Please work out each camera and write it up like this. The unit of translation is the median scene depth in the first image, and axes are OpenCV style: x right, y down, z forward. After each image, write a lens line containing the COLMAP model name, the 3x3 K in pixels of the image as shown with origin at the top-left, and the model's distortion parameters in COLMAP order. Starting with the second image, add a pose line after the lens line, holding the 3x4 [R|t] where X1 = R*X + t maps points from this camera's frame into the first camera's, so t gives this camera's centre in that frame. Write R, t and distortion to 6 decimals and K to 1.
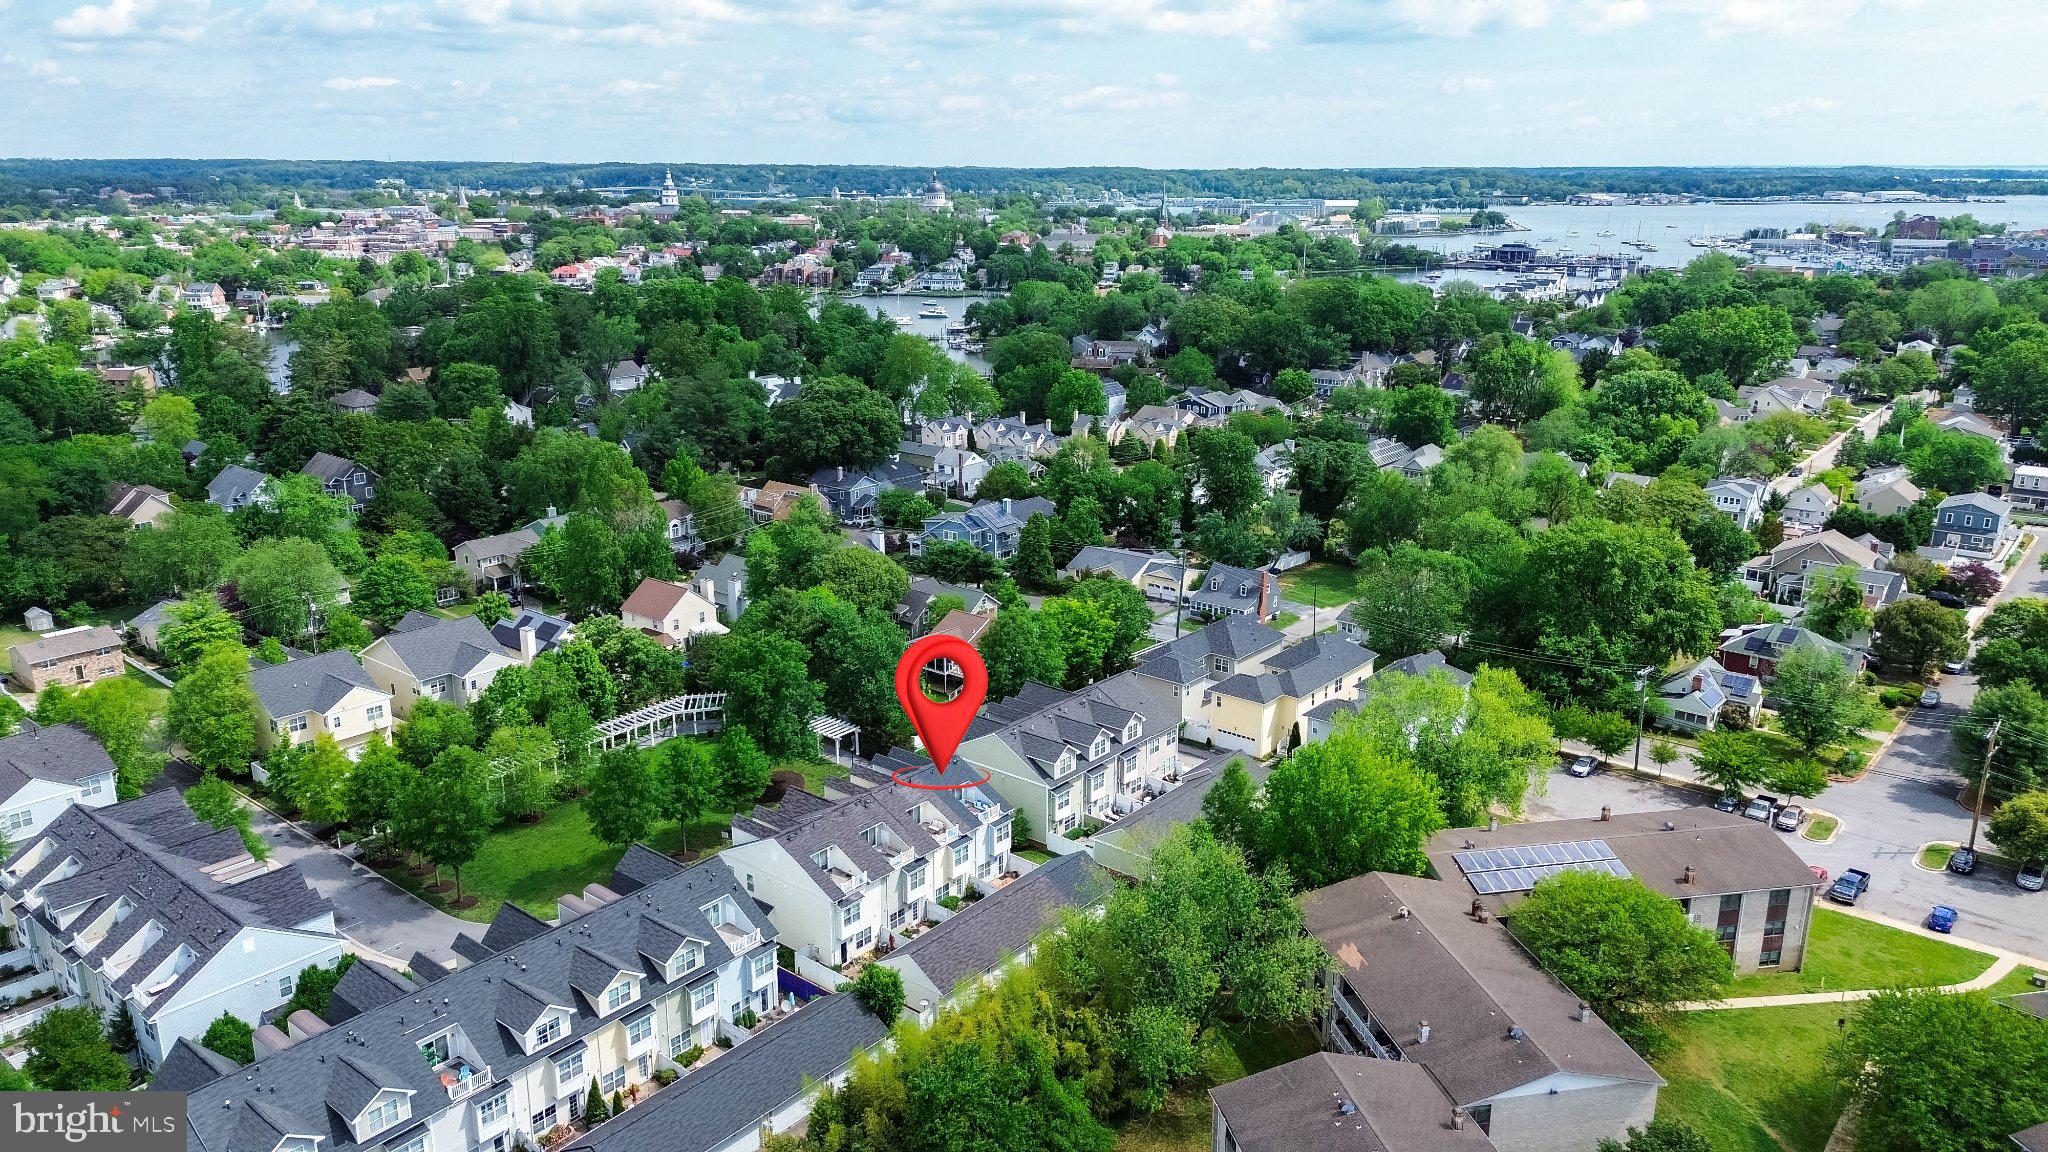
lens RADIAL K [[1438.6, 0, 1024.0], [0, 1438.6, 576.0], [0, 0, 1]] dist [0.075584, -0.086585]
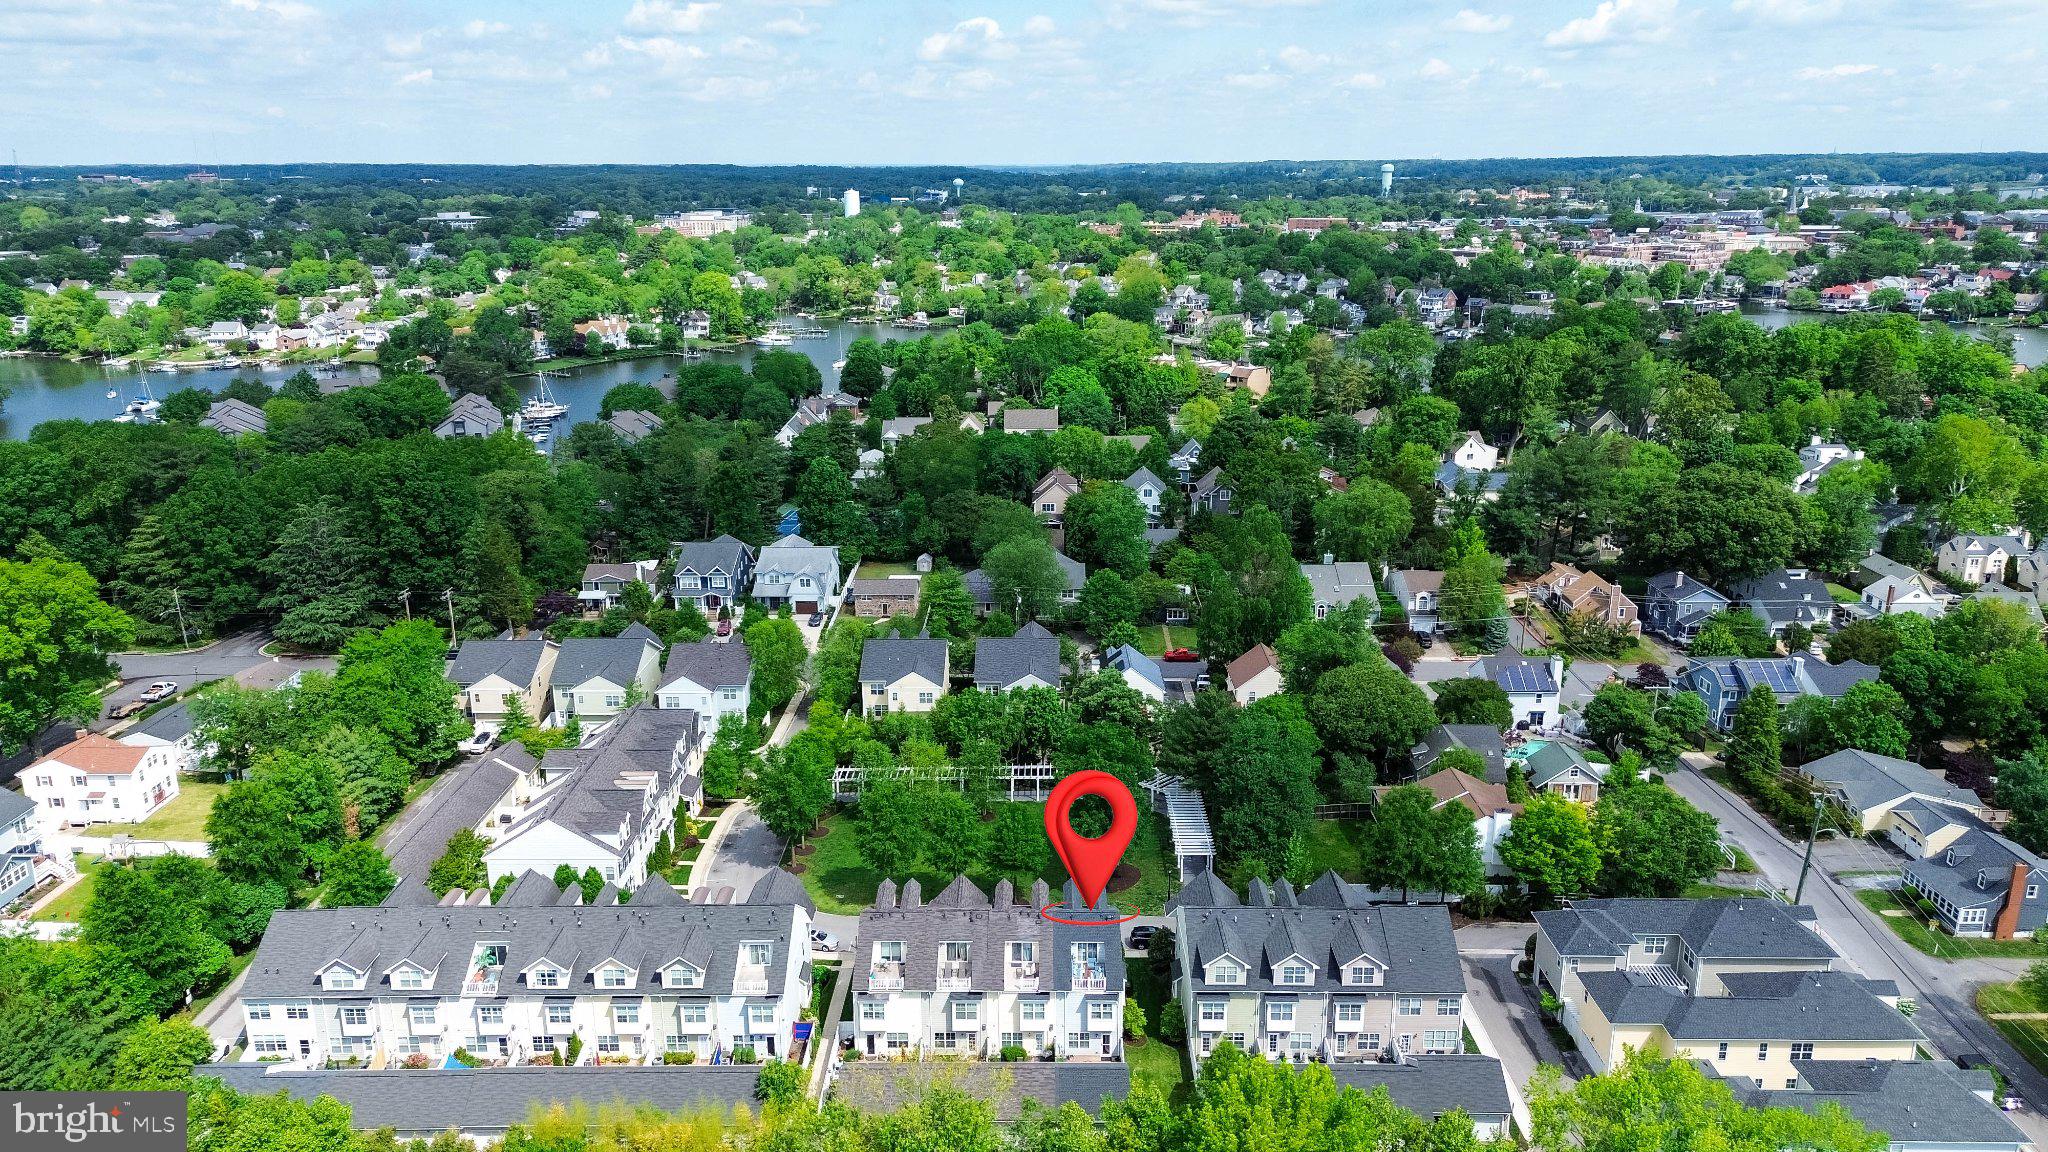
lens RADIAL K [[1438.6, 0, 1024.0], [0, 1438.6, 576.0], [0, 0, 1]] dist [0.075584, -0.086585]
pose [[0.622283, 0.208570, -0.754495, 0.377465], [-0.204365, 0.973710, 0.100615, -0.110365], [0.755645, 0.091581, 0.648548, 0.219559]]
